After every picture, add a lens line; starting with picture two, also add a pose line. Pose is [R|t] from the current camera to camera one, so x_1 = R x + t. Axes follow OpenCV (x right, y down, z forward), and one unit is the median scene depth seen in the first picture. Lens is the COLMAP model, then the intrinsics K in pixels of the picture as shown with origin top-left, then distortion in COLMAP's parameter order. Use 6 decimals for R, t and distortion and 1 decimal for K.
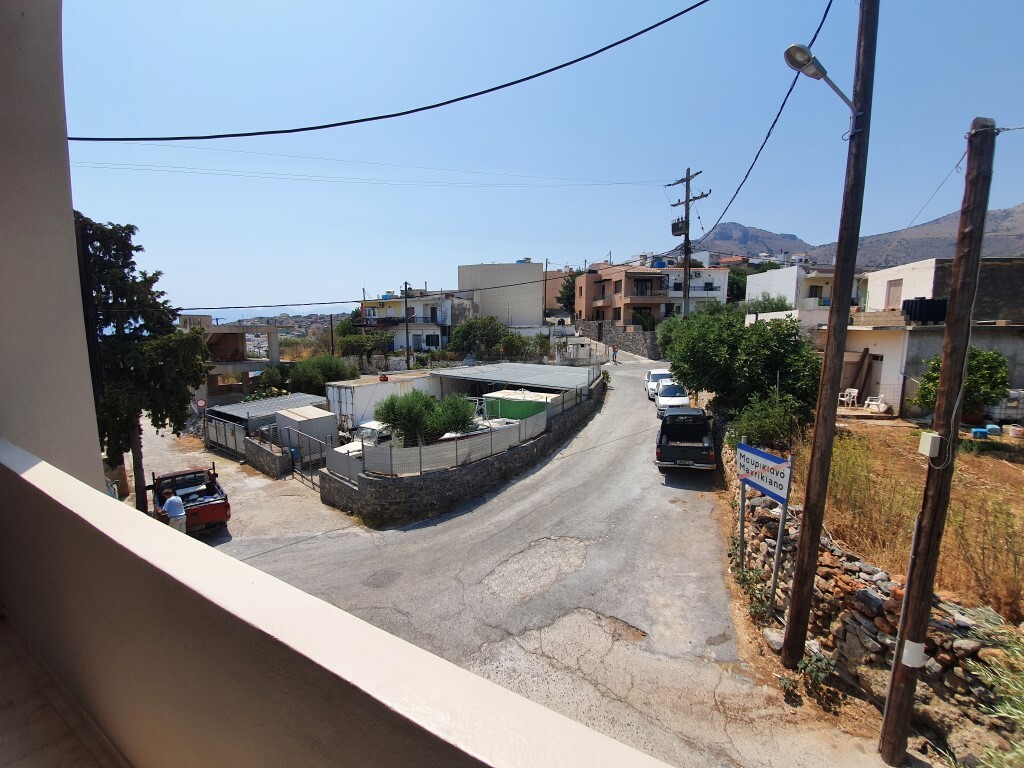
lens RADIAL K [[411.7, 0, 512.0], [0, 411.7, 384.0], [0, 0, 1]] dist [0.014912, -0.017538]
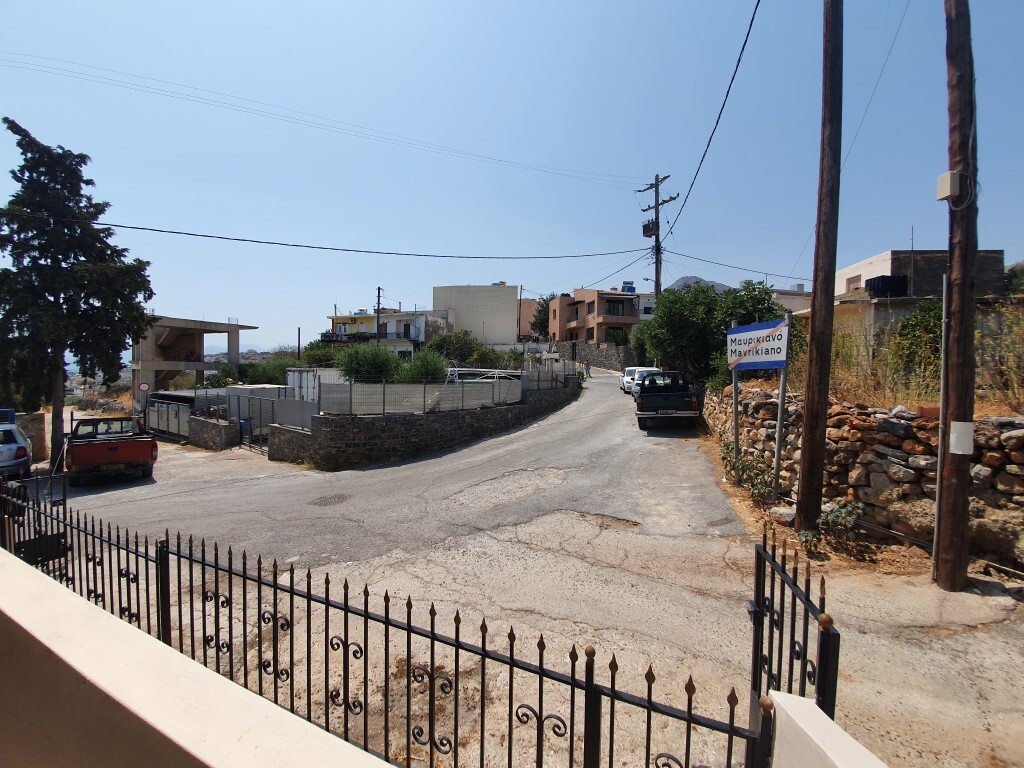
lens RADIAL K [[411.7, 0, 512.0], [0, 411.7, 384.0], [0, 0, 1]] dist [0.014912, -0.017538]
pose [[0.997825, 0.016847, 0.063725, 0.000819], [-0.009726, 0.993835, -0.110440, 0.216005], [-0.065193, 0.109580, 0.991838, 0.068008]]
